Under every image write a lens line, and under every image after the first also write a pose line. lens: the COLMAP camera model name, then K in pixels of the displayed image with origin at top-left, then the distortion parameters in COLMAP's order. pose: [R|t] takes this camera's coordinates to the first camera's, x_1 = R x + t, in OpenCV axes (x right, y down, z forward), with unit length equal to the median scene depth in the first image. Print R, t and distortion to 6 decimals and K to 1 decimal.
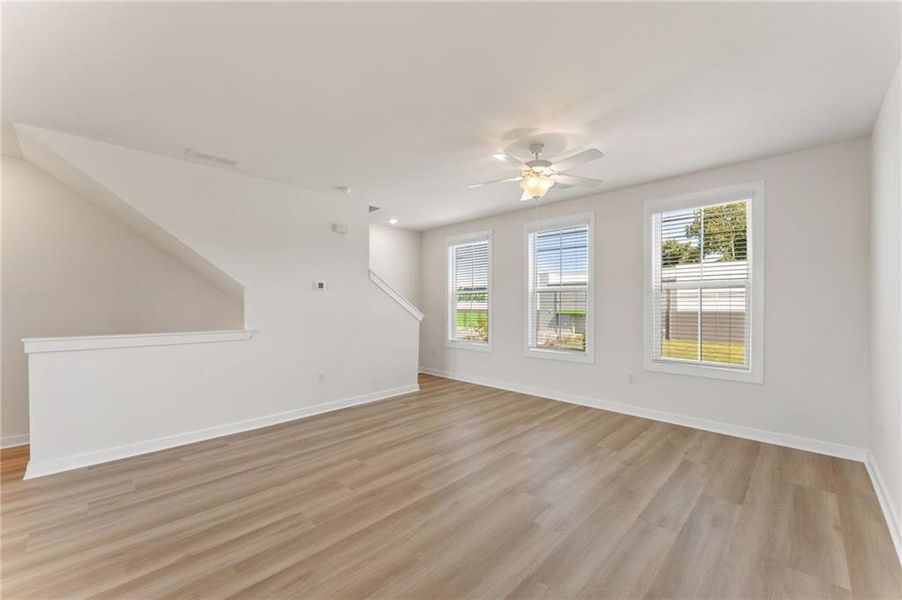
lens RADIAL K [[364.1, 0, 449.8], [0, 364.1, 303.7], [0, 0, 1]] dist [0.000436, 0.000684]
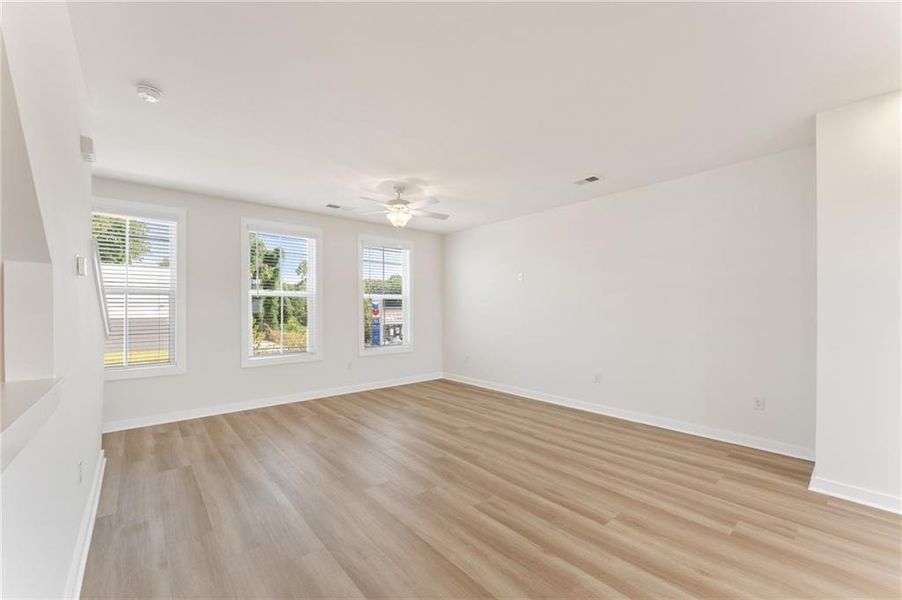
lens RADIAL K [[364.1, 0, 453.1], [0, 364.1, 304.7], [0, 0, 1]] dist [0.000436, 0.000684]
pose [[0.082384, 0.013863, 0.996504, -1.055671], [0.003845, 0.999891, -0.014228, 0.009273], [-0.996593, 0.005003, 0.082322, 0.702035]]
